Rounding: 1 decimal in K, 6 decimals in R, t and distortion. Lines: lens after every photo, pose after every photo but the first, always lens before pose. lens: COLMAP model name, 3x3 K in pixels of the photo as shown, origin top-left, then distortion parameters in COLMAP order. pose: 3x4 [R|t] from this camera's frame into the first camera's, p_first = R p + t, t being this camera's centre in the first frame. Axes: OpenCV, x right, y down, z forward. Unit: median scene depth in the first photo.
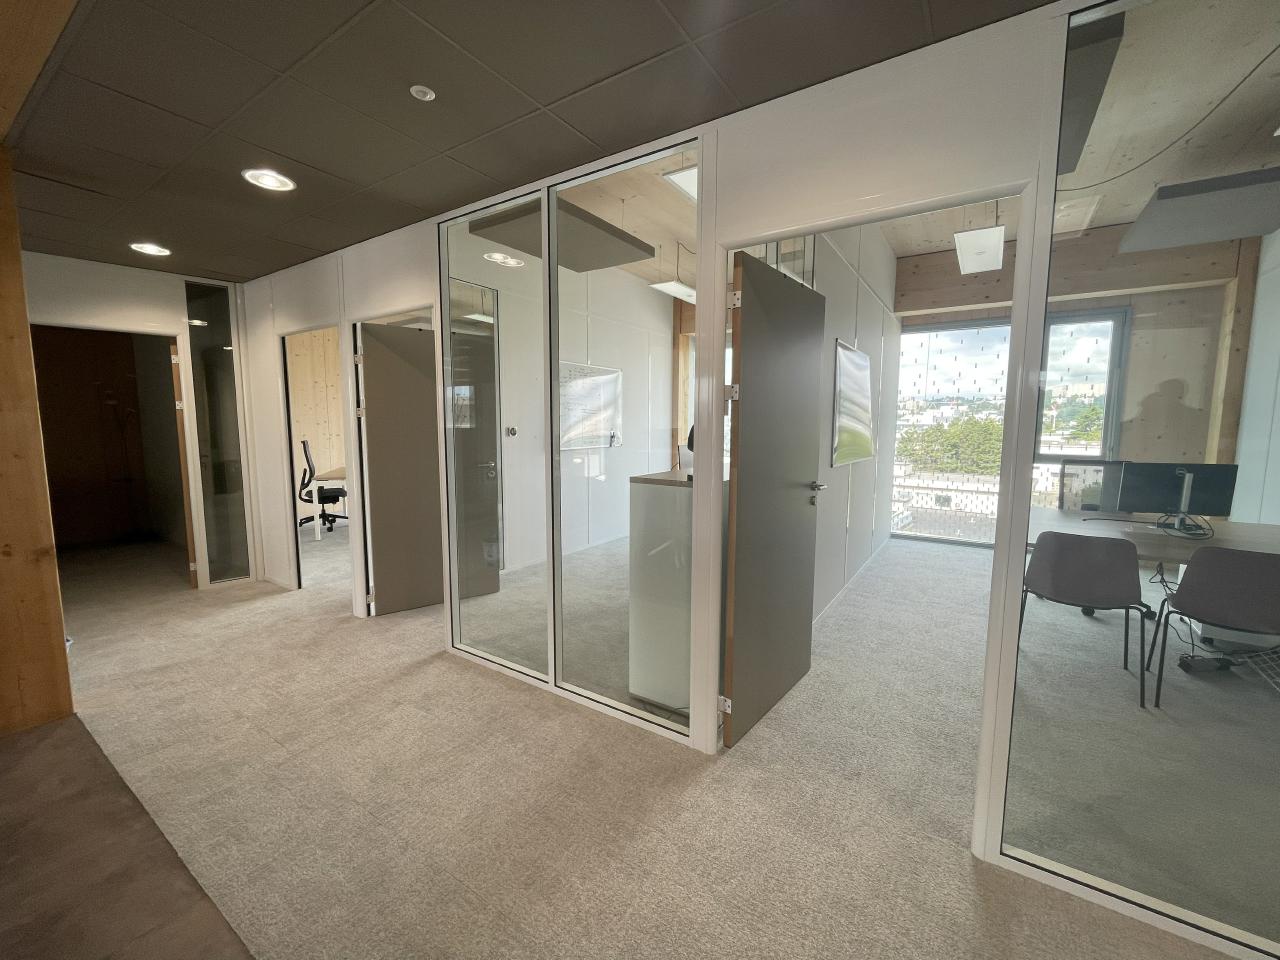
lens RADIAL K [[511.6, 0, 655.3], [0, 511.6, 473.7], [0, 0, 1]] dist [0.001254, 0.000122]
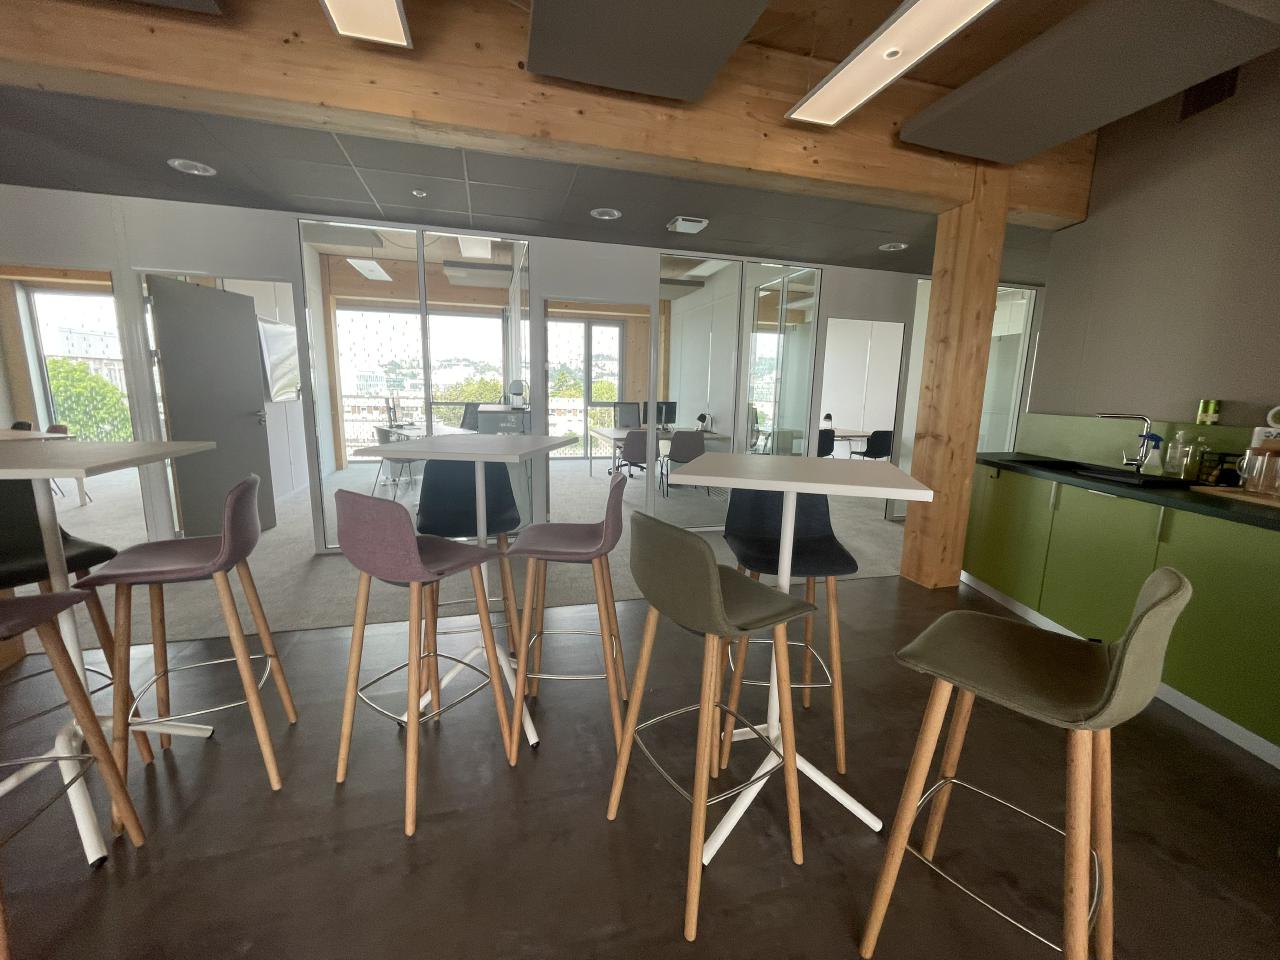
lens RADIAL K [[524.8, 0, 640.0], [0, 524.8, 480.0], [0, 0, 1]] dist [0.000225, 0.000084]
pose [[0.653581, -0.123328, 0.746741, -0.631497], [0.058041, 0.991896, 0.113016, 0.043521], [-0.754628, -0.030523, 0.655443, -0.364273]]
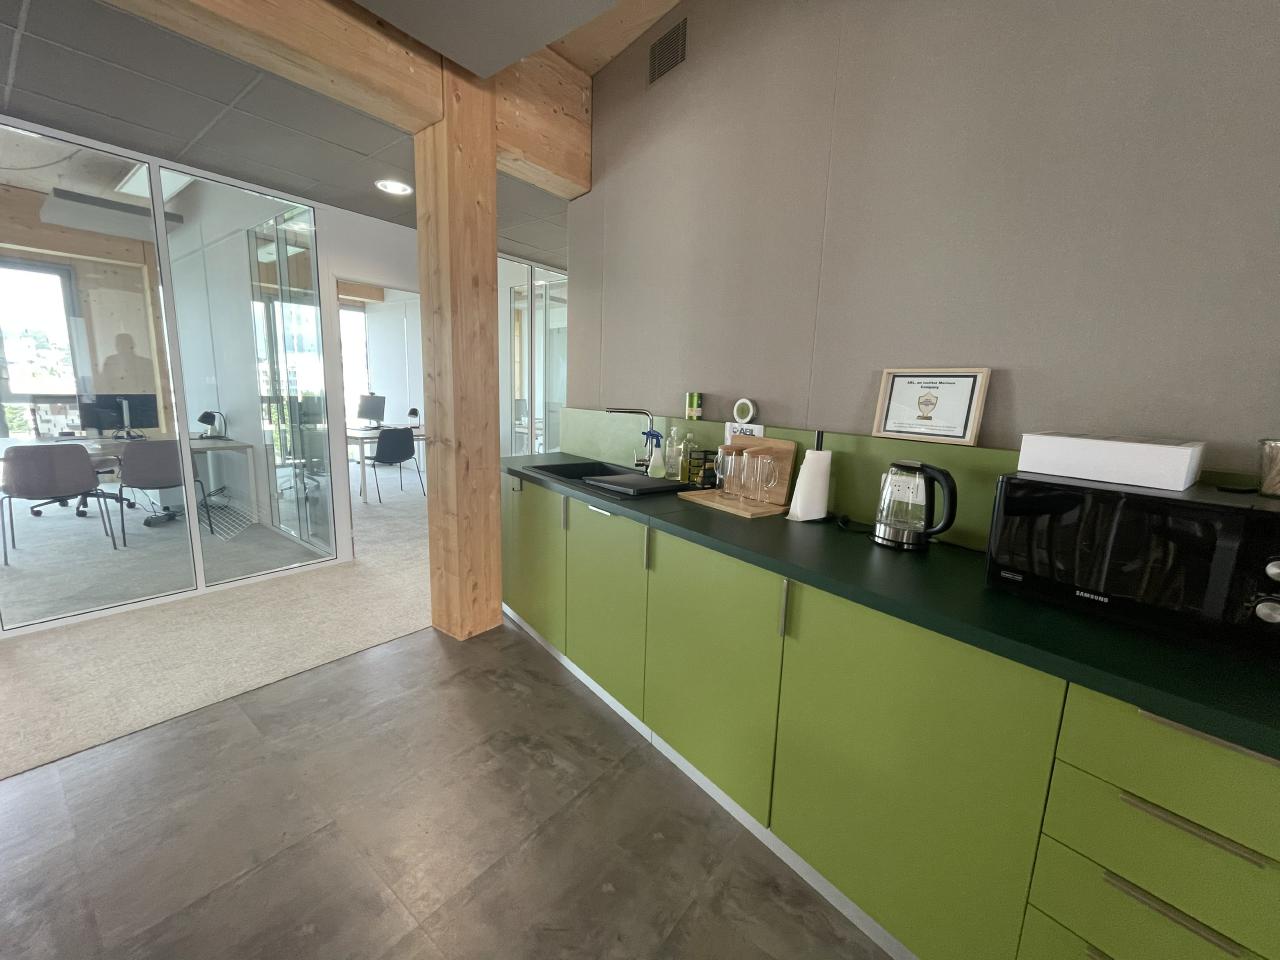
lens RADIAL K [[524.8, 0, 640.0], [0, 524.8, 480.0], [0, 0, 1]] dist [0.000225, 0.000084]
pose [[0.086706, -0.168899, 0.981812, -0.271467], [0.065594, 0.984353, 0.163543, 0.055917], [-0.994072, 0.050220, 0.096428, -0.463093]]
